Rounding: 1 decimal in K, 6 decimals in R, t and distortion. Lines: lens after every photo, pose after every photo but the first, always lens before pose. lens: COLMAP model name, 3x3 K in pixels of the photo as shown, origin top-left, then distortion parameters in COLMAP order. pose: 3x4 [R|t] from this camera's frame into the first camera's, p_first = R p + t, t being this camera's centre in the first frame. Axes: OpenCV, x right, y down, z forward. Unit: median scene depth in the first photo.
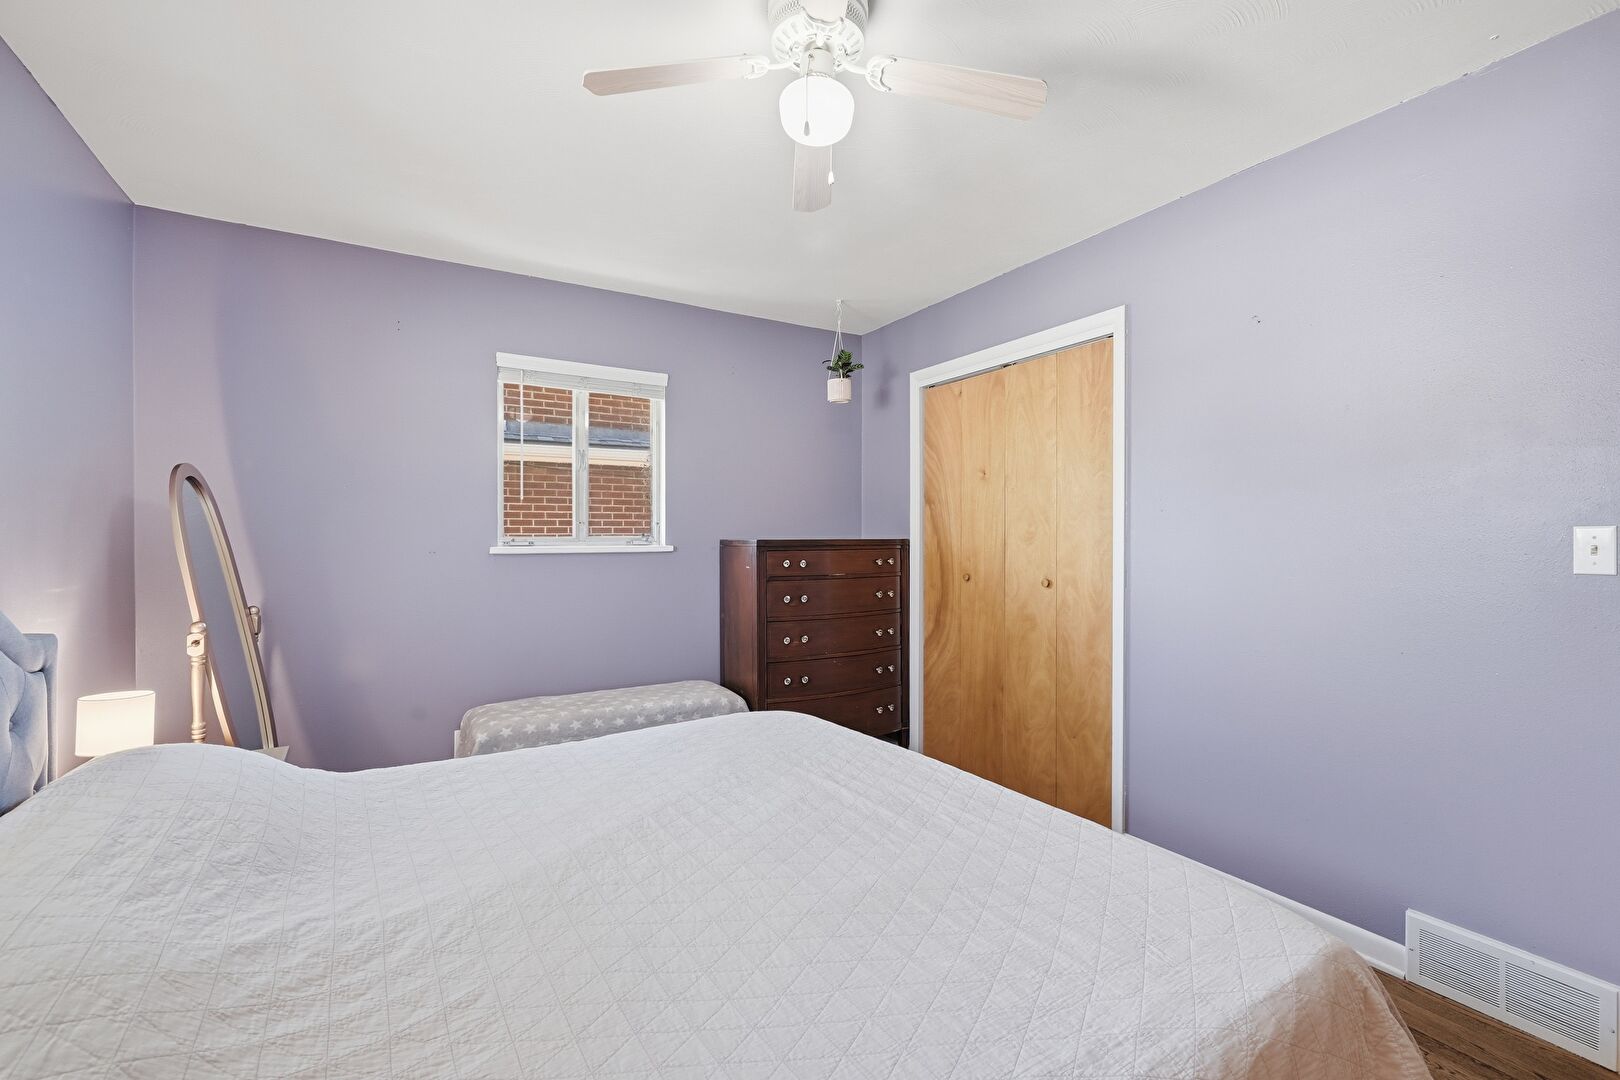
lens RADIAL K [[714.8, 0, 816.7], [0, 714.8, 535.4], [0, 0, 1]] dist [0.001586, 0.000127]
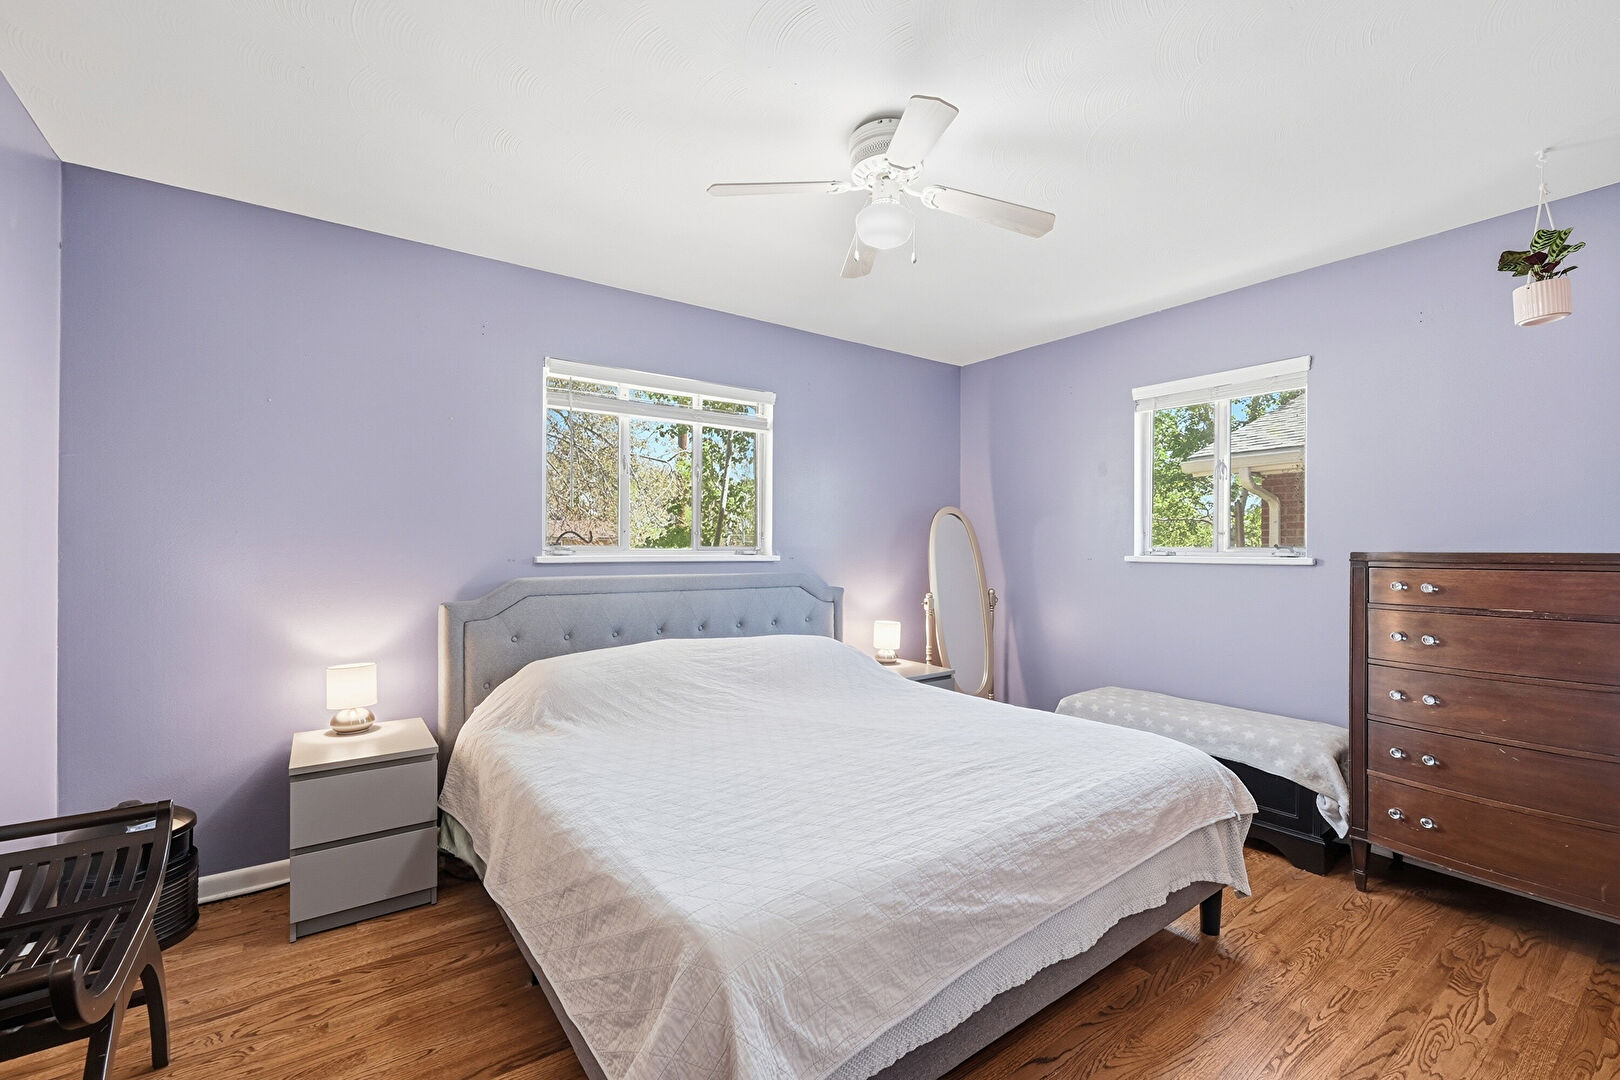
lens RADIAL K [[714.8, 0, 816.7], [0, 714.8, 535.4], [0, 0, 1]] dist [0.001586, 0.000127]
pose [[0.049039, -0.012437, -0.998719, 0.660277], [-0.000647, 0.999922, -0.012484, -0.002119], [0.998797, 0.001259, 0.049027, 0.408828]]
